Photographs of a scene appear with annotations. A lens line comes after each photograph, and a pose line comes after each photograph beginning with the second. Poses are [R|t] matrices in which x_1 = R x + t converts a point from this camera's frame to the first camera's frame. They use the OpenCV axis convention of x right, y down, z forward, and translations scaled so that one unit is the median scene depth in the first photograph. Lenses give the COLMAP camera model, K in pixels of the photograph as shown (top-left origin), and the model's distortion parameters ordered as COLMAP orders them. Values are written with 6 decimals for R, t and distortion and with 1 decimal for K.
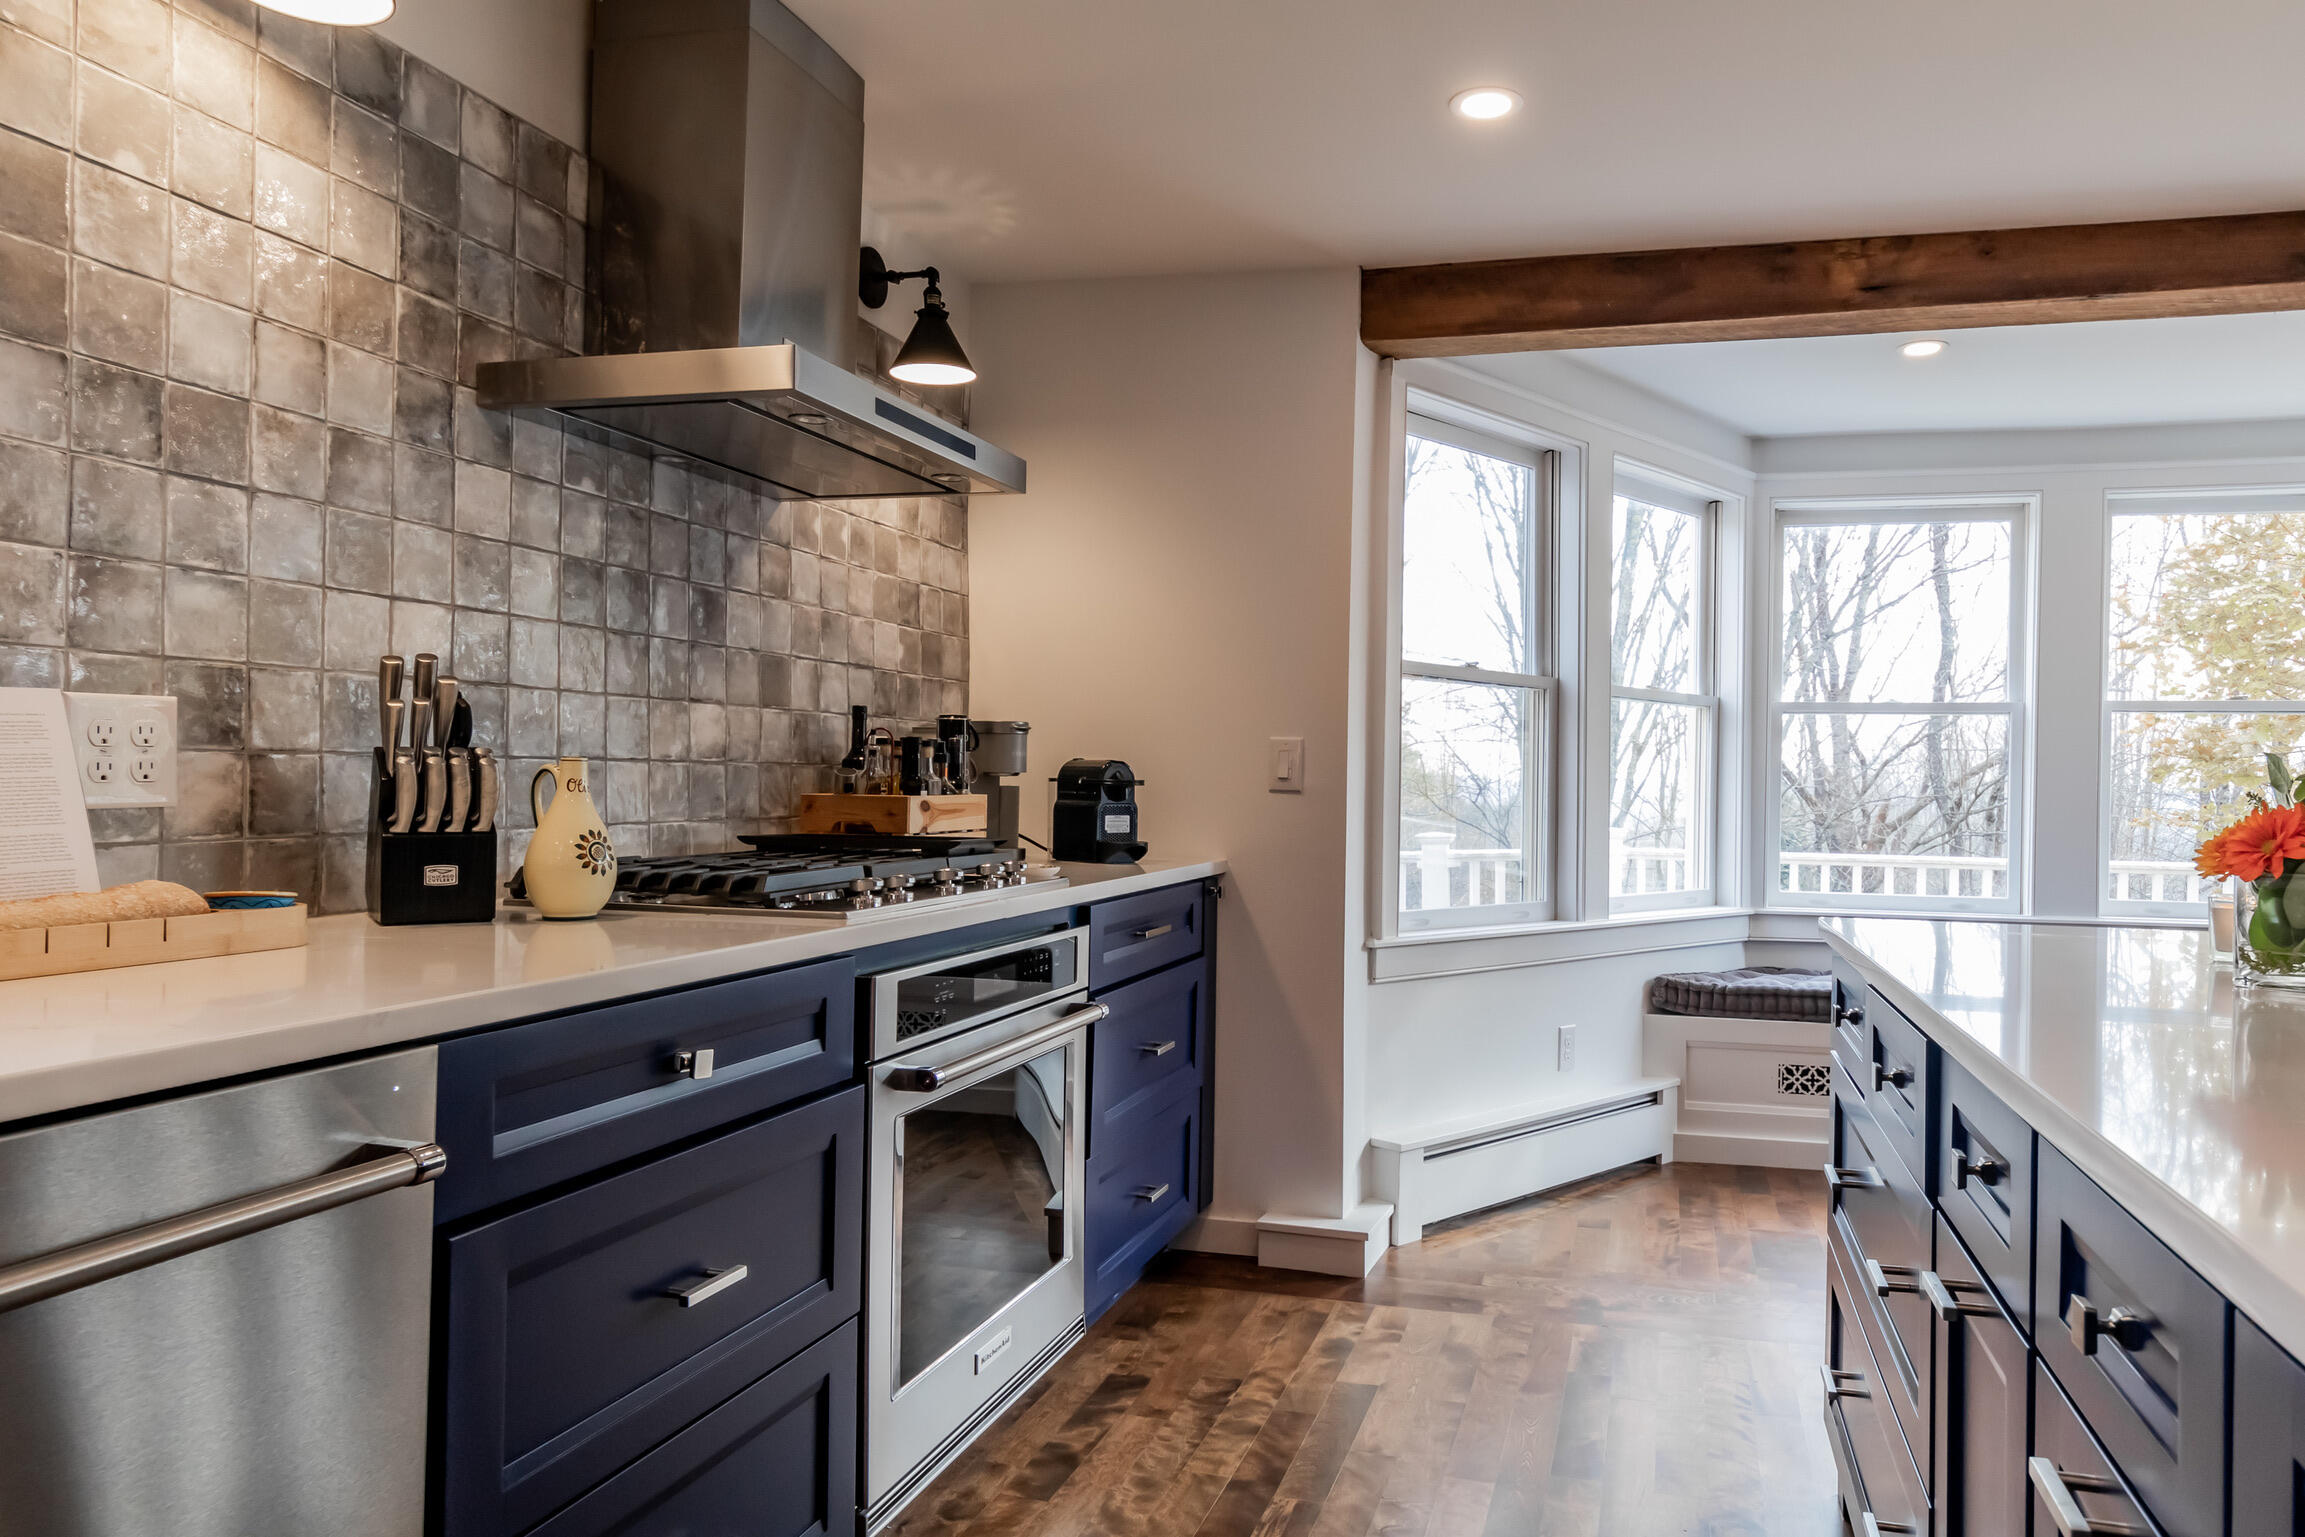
lens RADIAL K [[1476.3, 0, 1227.1], [0, 1476.3, 768.4], [0, 0, 1]] dist [0.010783, -0.001439]
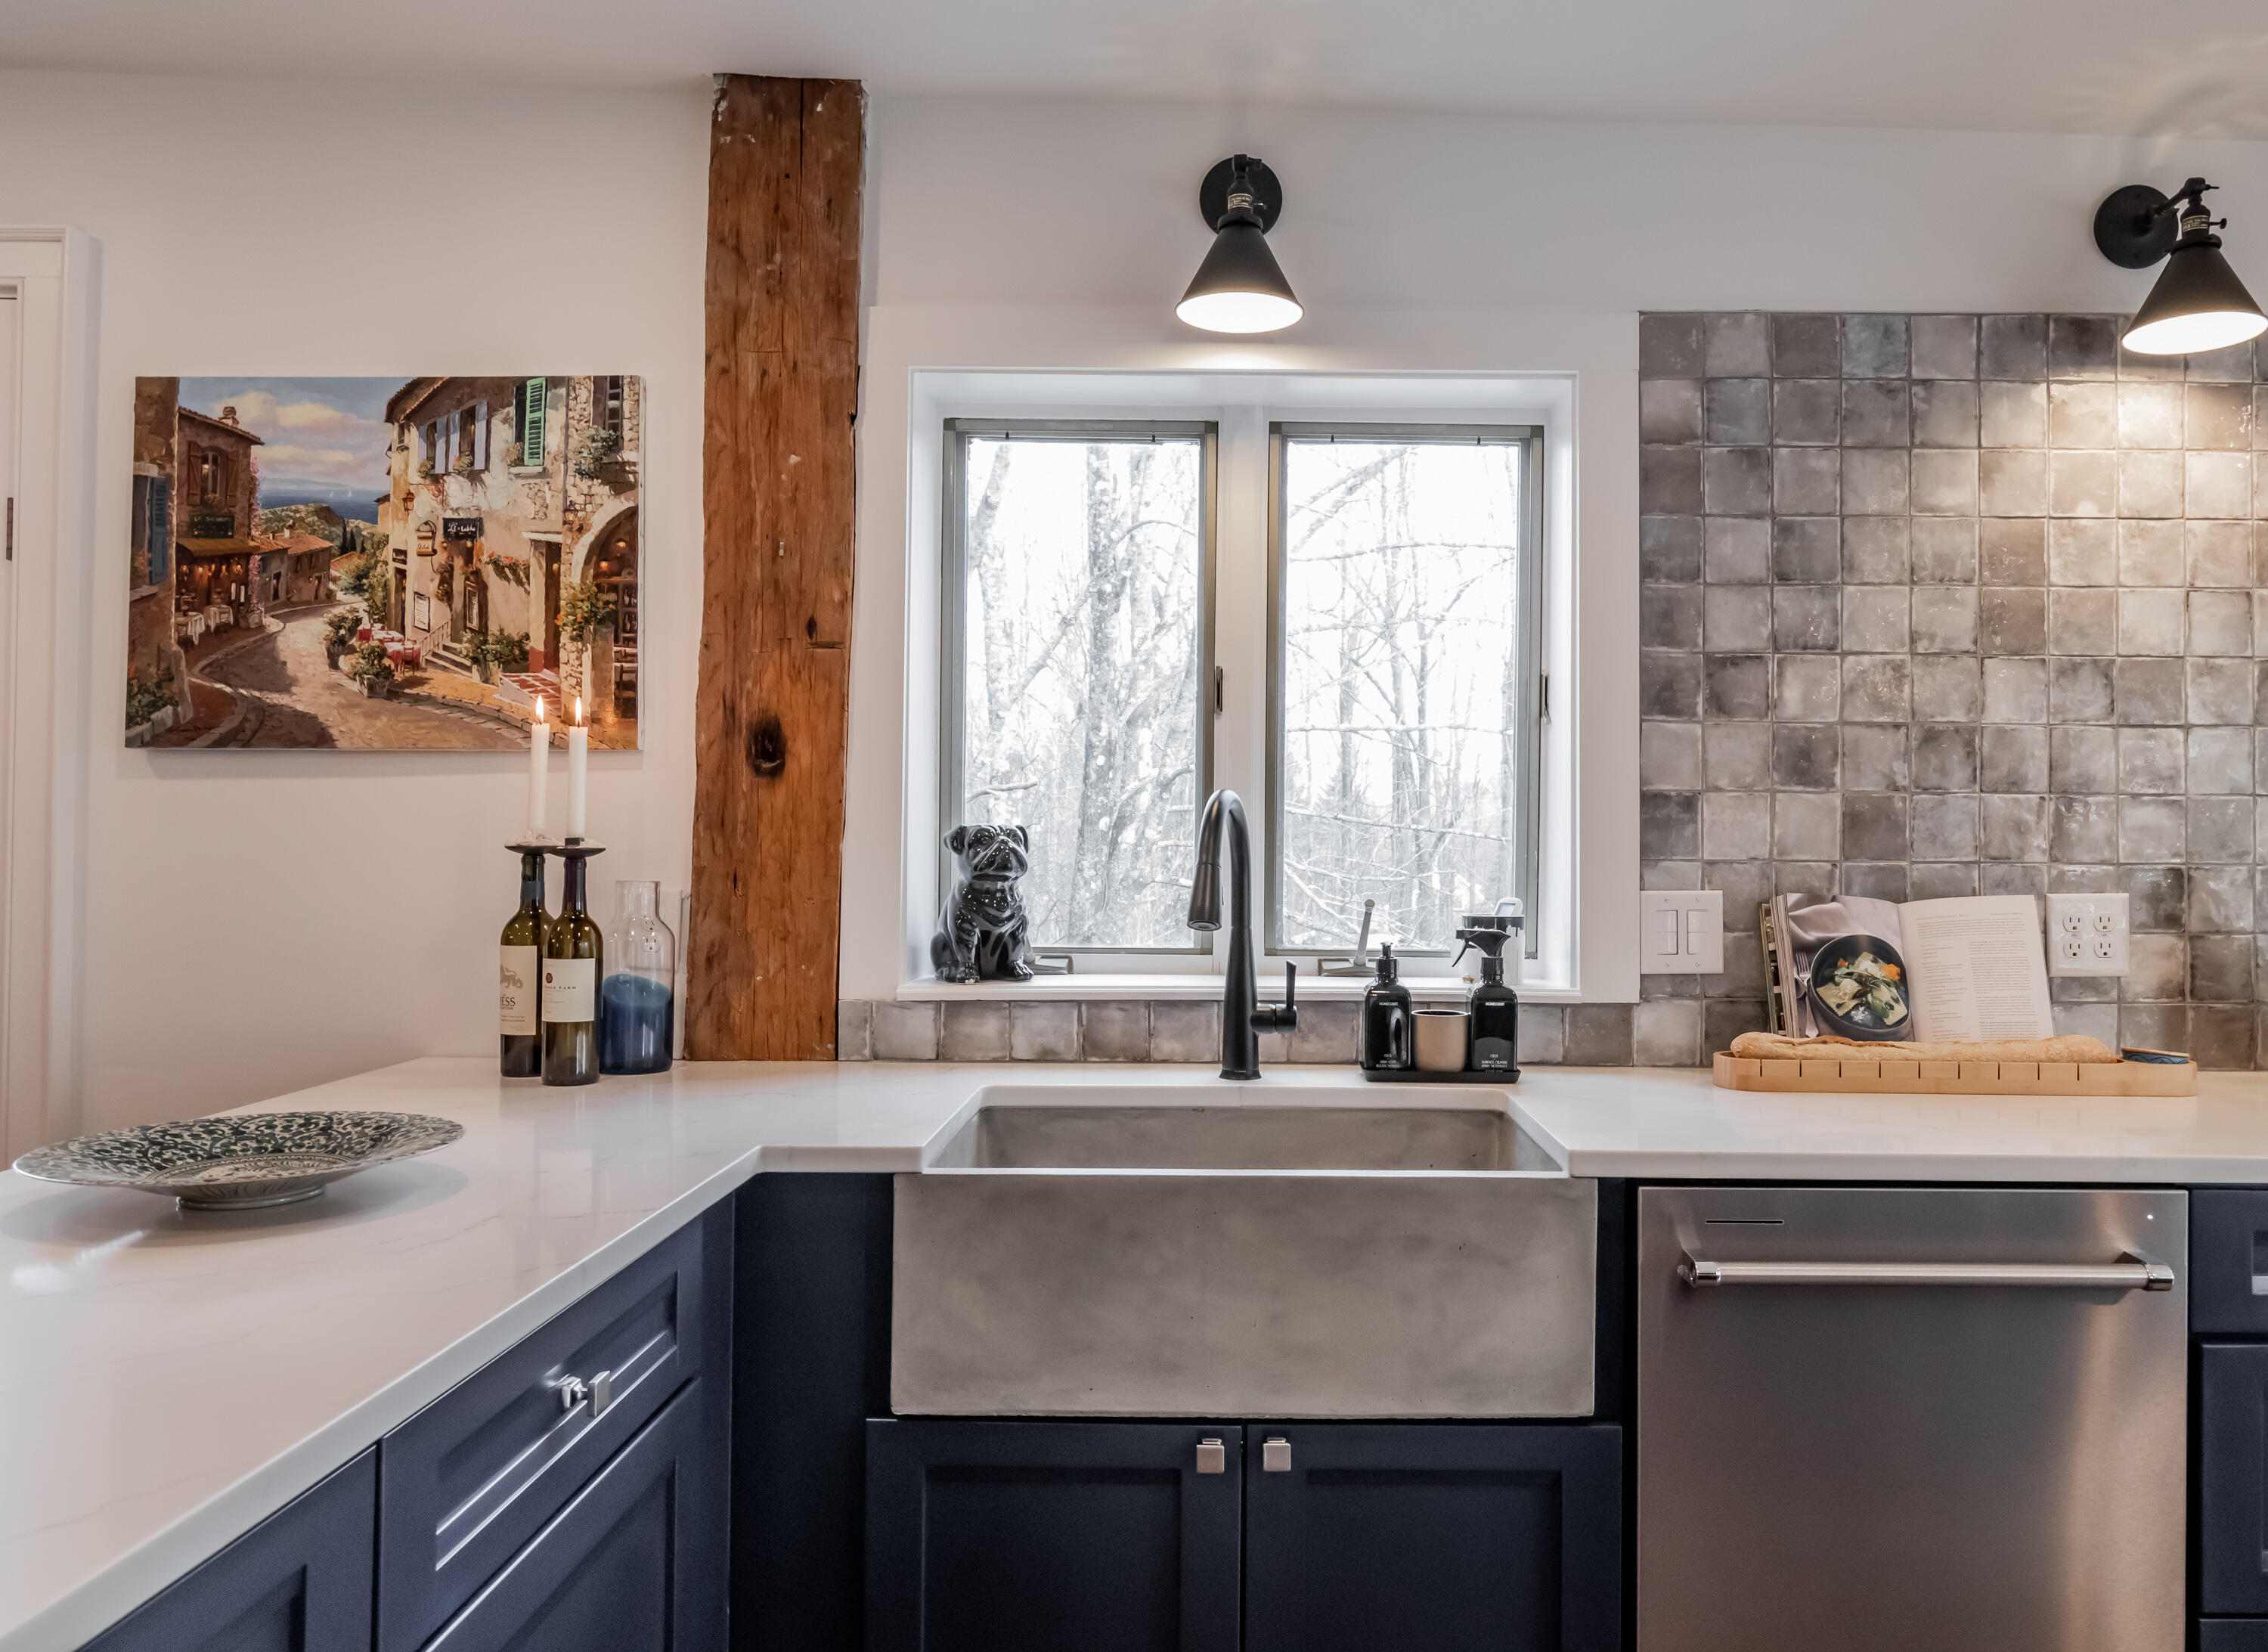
lens RADIAL K [[1583.1, 0, 1301.9], [0, 1583.1, 824.9], [0, 0, 1]] dist [-0.002342, 0.002474]
pose [[0.284540, -0.029688, -0.958204, 0.351218], [0.002051, 0.999537, -0.030360, -0.054122], [0.958662, 0.006674, 0.284469, -0.090435]]
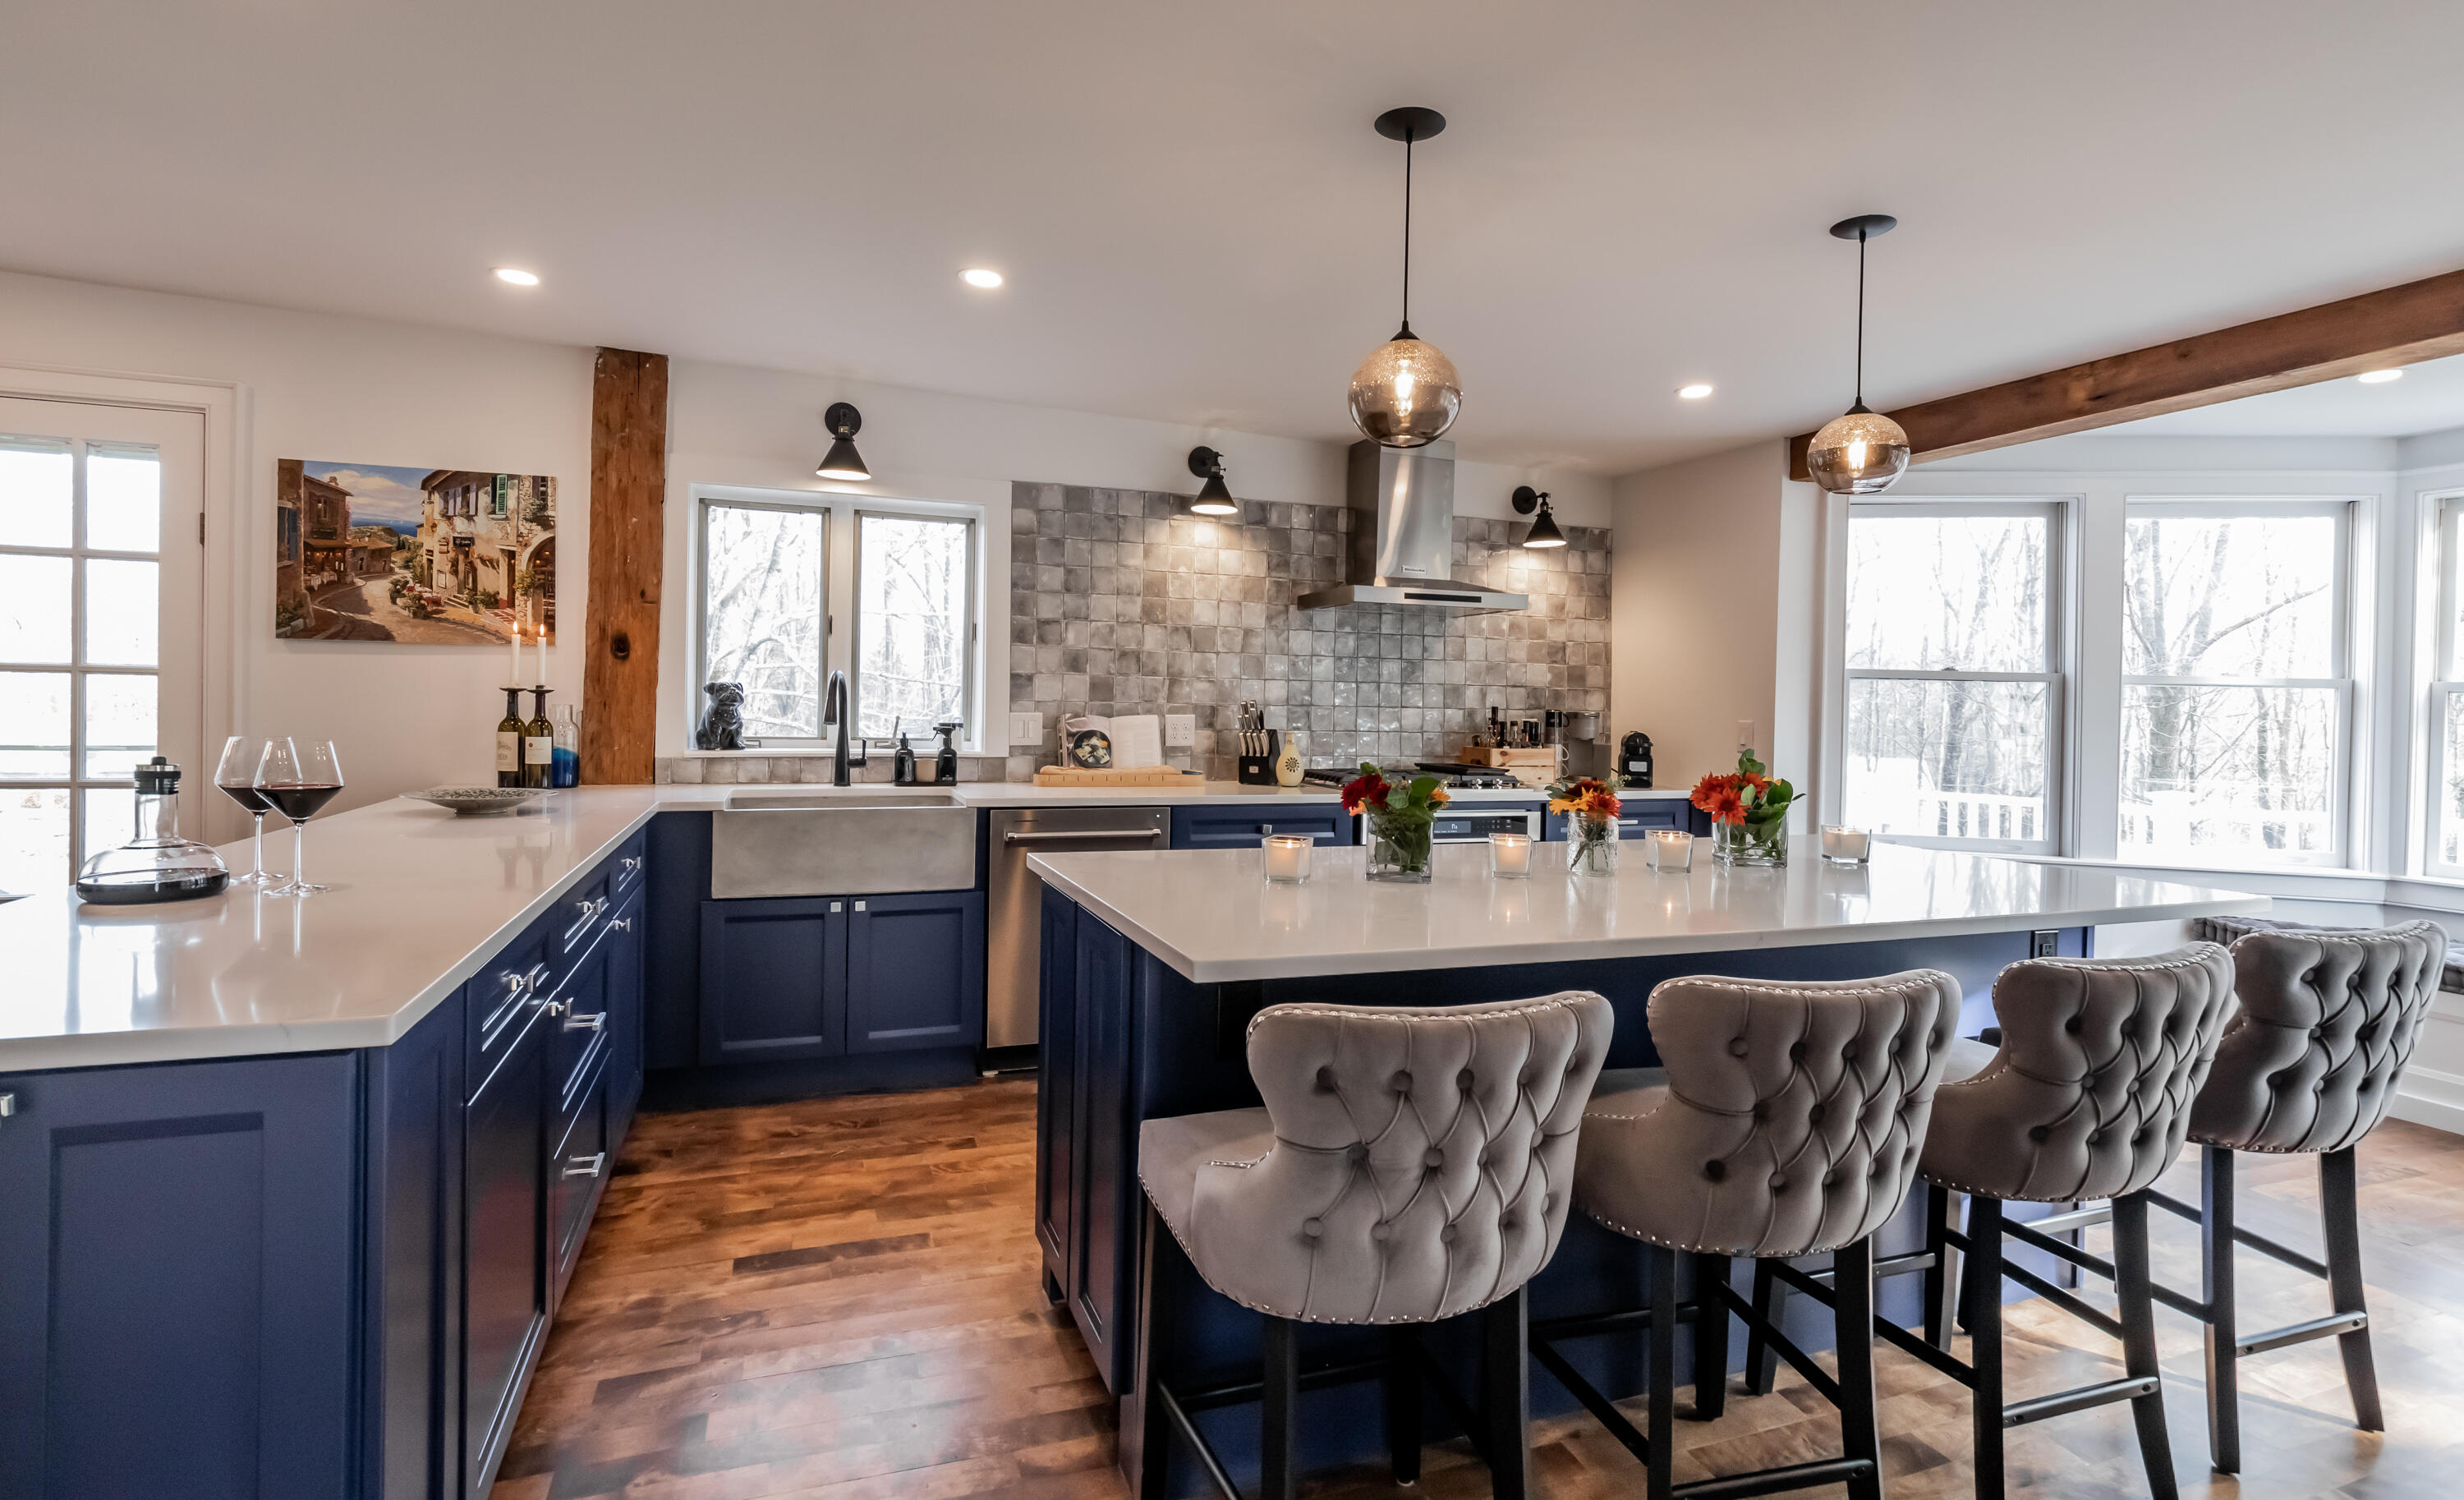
lens RADIAL K [[1058.5, 0, 1217.7], [0, 1058.5, 718.3], [0, 0, 1]] dist [-0.002506, -0.001806]
pose [[0.572845, 0.006249, -0.819640, 1.108672], [-0.005358, 0.999978, 0.003879, -0.039961], [0.819647, 0.002169, 0.572865, -0.320448]]
